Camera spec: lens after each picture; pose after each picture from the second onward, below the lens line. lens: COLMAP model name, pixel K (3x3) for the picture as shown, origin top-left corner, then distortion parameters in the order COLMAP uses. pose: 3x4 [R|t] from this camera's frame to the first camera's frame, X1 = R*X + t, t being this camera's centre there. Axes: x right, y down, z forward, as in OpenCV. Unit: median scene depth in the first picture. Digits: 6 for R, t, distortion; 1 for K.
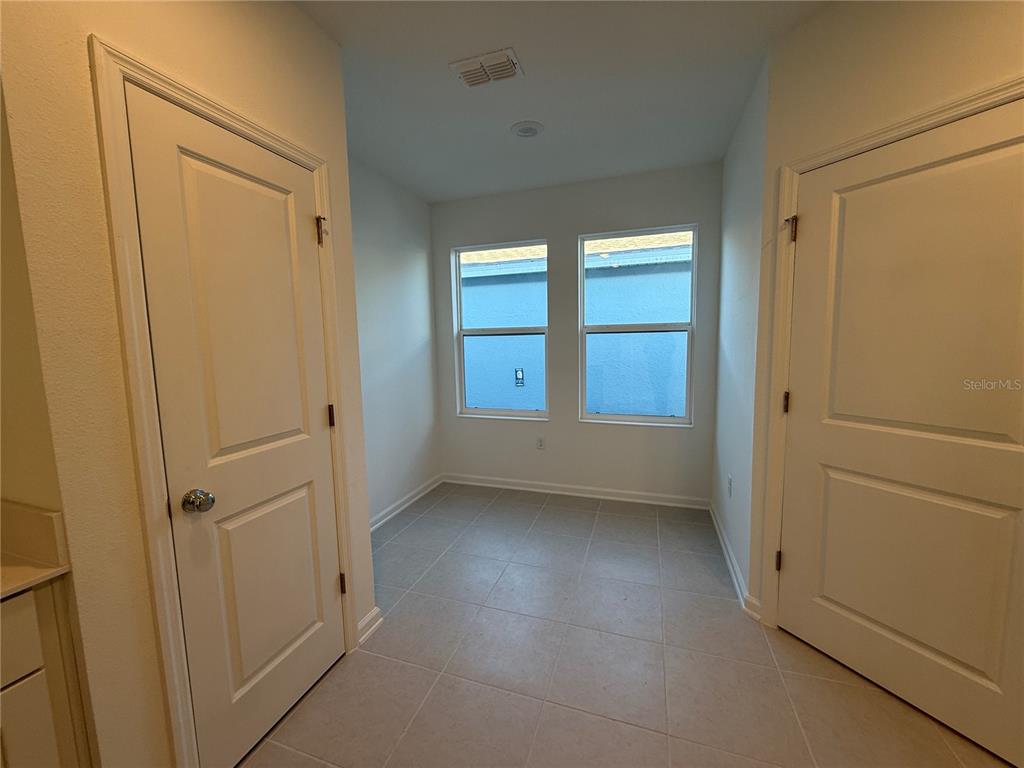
lens RADIAL K [[407.1, 0, 508.1], [0, 407.1, 382.8], [0, 0, 1]] dist [0.000044, -0.000064]
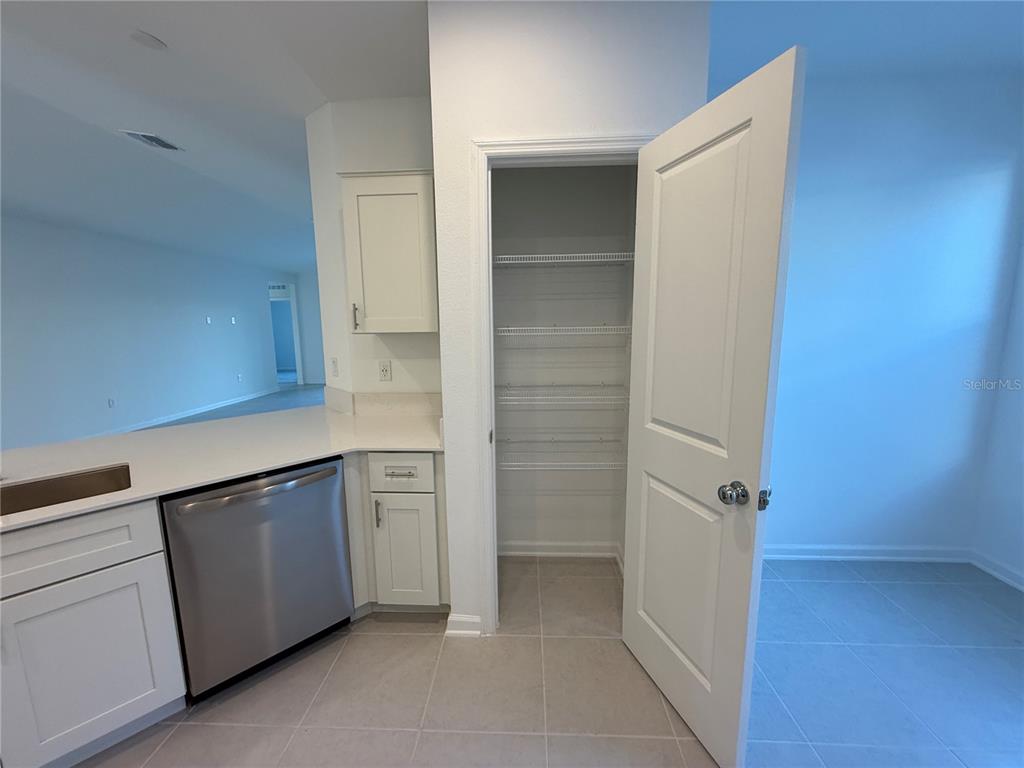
lens RADIAL K [[407.1, 0, 508.1], [0, 407.1, 382.8], [0, 0, 1]] dist [0.000044, -0.000064]
pose [[0.280783, 0.156657, -0.946900, 0.407603], [-0.097774, 0.986125, 0.134154, -0.070325], [0.954778, 0.054914, 0.292204, 0.397990]]
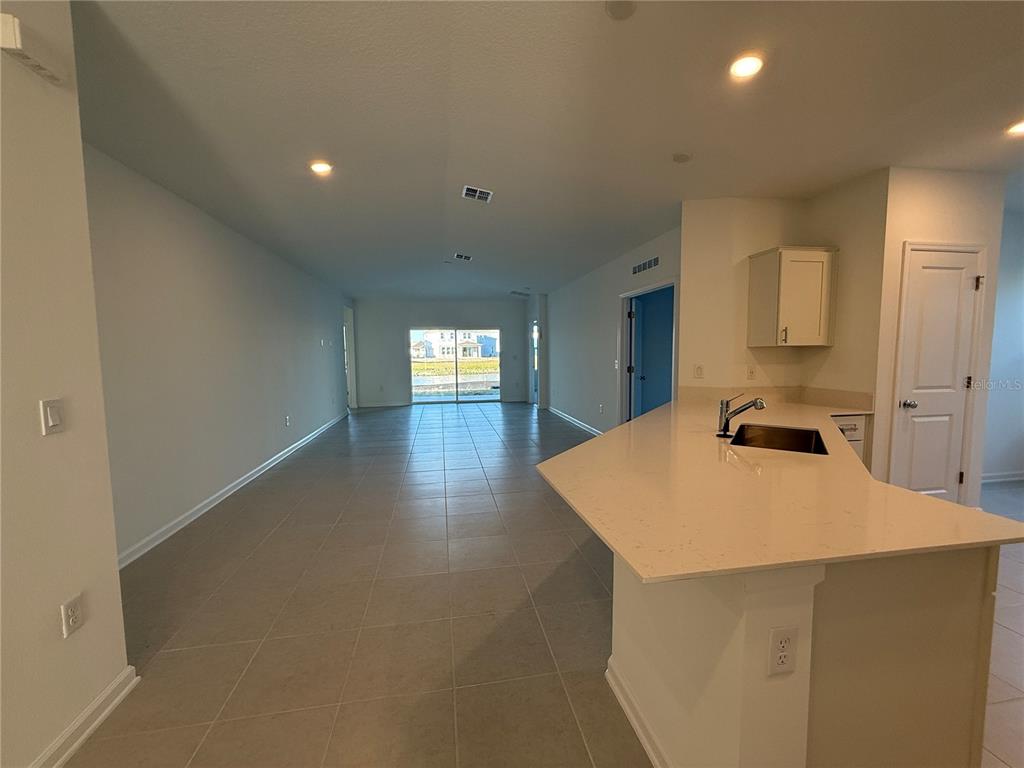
lens RADIAL K [[407.1, 0, 508.1], [0, 407.1, 382.8], [0, 0, 1]] dist [0.000044, -0.000064]
pose [[0.476924, 0.085587, -0.874768, 0.178443], [-0.096348, 0.994341, 0.044757, 0.199272], [0.873648, 0.062937, 0.482471, -1.686624]]
